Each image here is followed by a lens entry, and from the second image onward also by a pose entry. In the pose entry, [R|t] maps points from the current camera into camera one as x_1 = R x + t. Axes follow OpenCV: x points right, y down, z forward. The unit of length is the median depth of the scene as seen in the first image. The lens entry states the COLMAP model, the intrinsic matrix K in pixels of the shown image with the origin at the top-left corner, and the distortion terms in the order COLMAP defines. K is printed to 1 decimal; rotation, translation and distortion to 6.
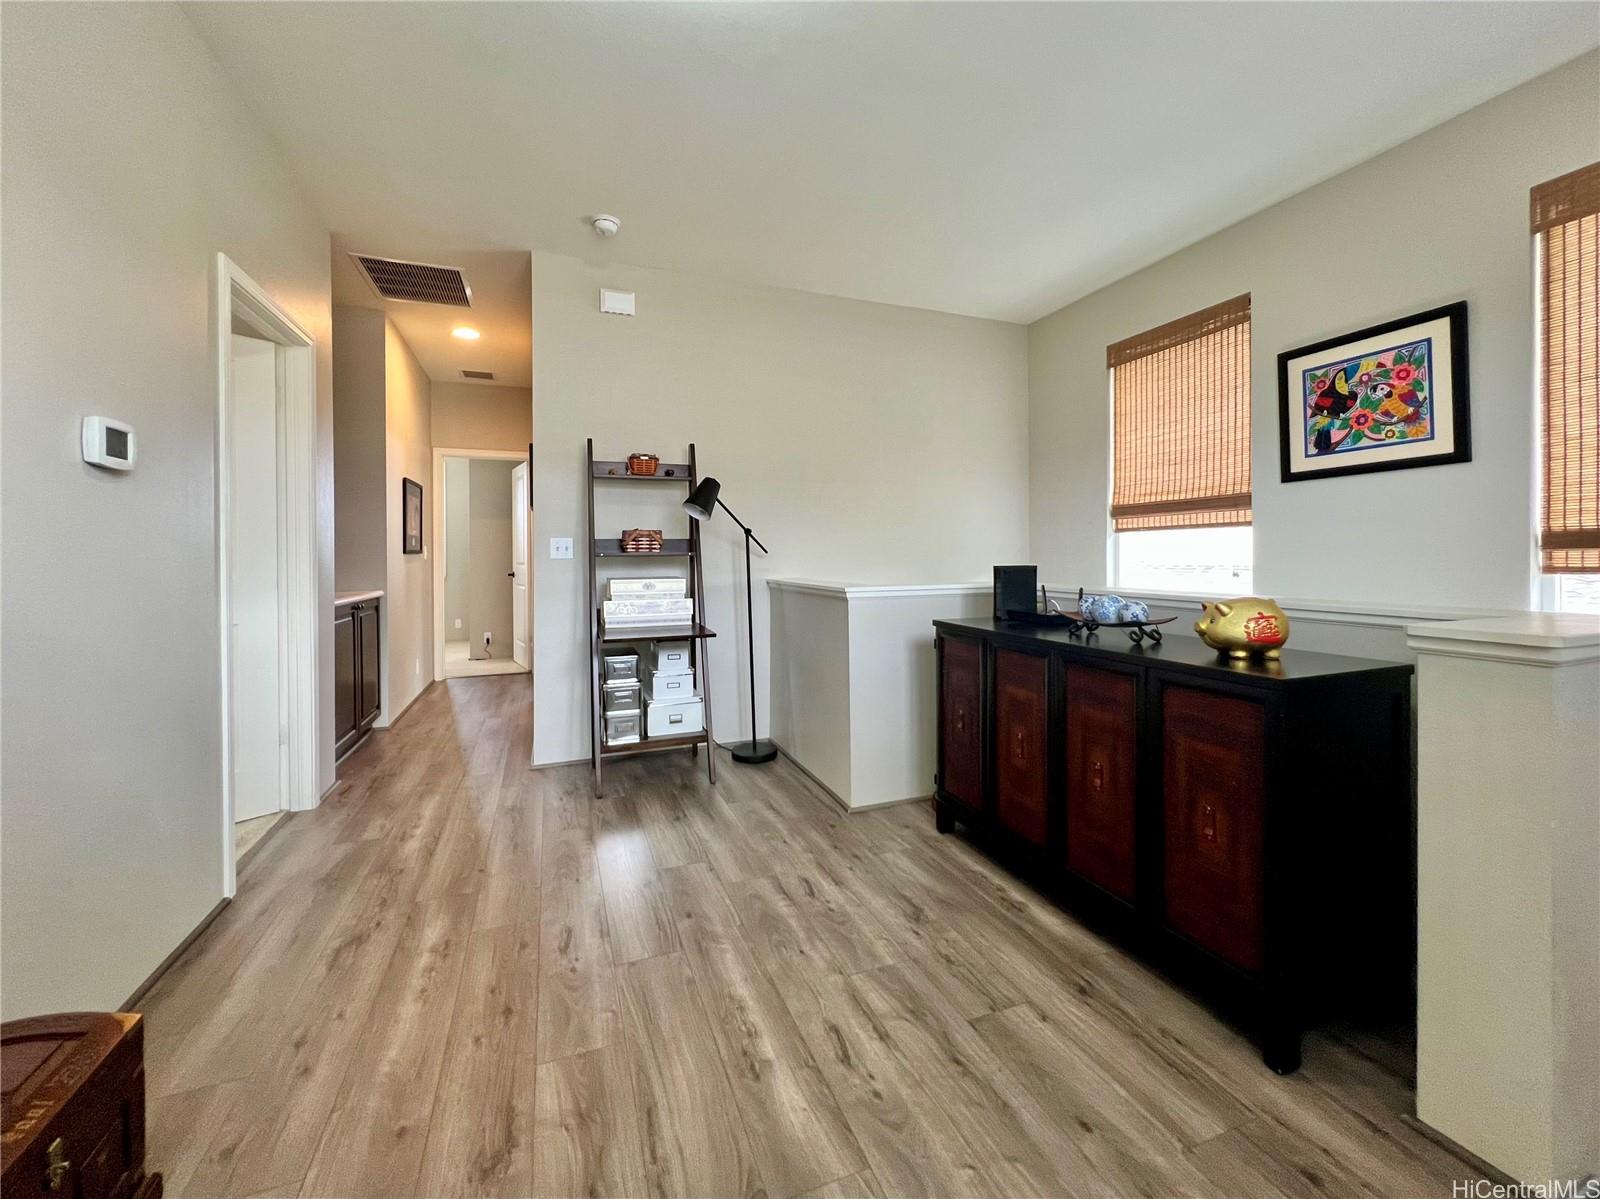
lens RADIAL K [[651.6, 0, 818.3], [0, 651.6, 556.2], [0, 0, 1]] dist [-0.005919, -0.000725]
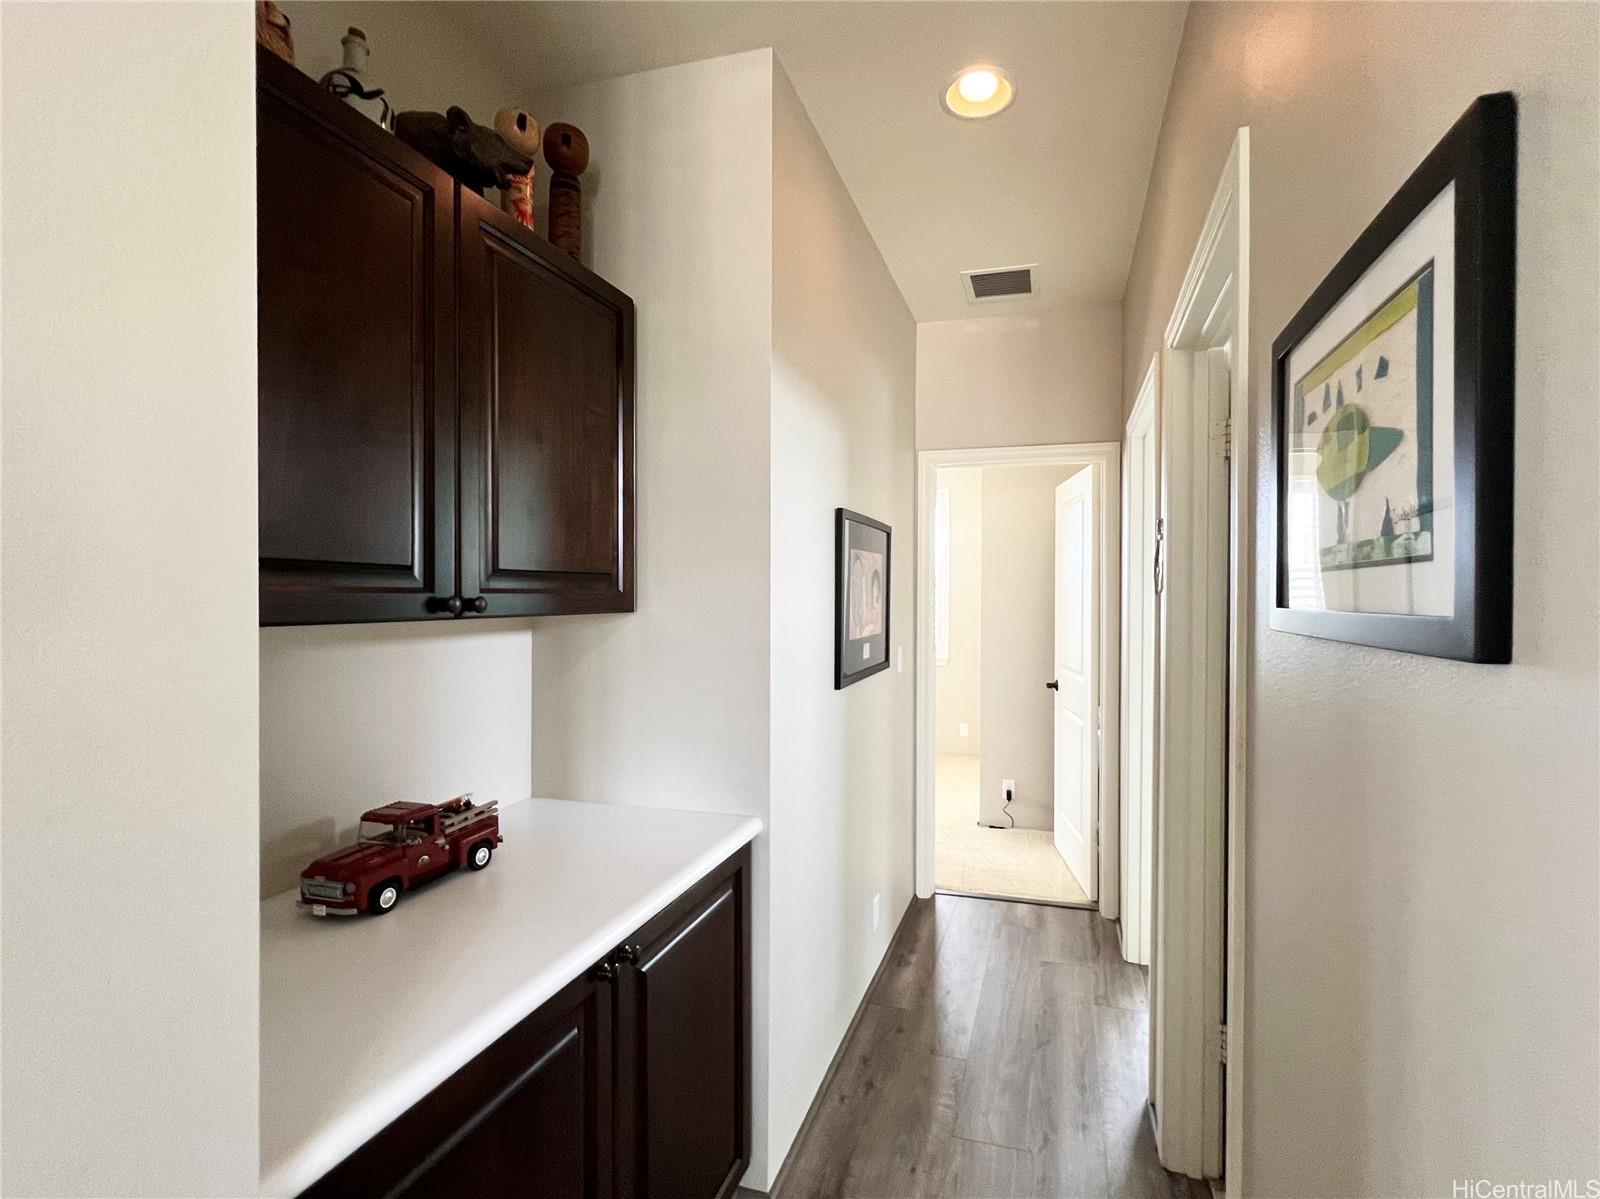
lens RADIAL K [[651.6, 0, 801.1], [0, 651.6, 597.4], [0, 0, 1]] dist [-0.005919, -0.000725]
pose [[0.725127, 0.002175, -0.688612, -0.330234], [0.000824, 0.999992, 0.004026, -0.058205], [0.688615, -0.003486, 0.725119, 0.615191]]
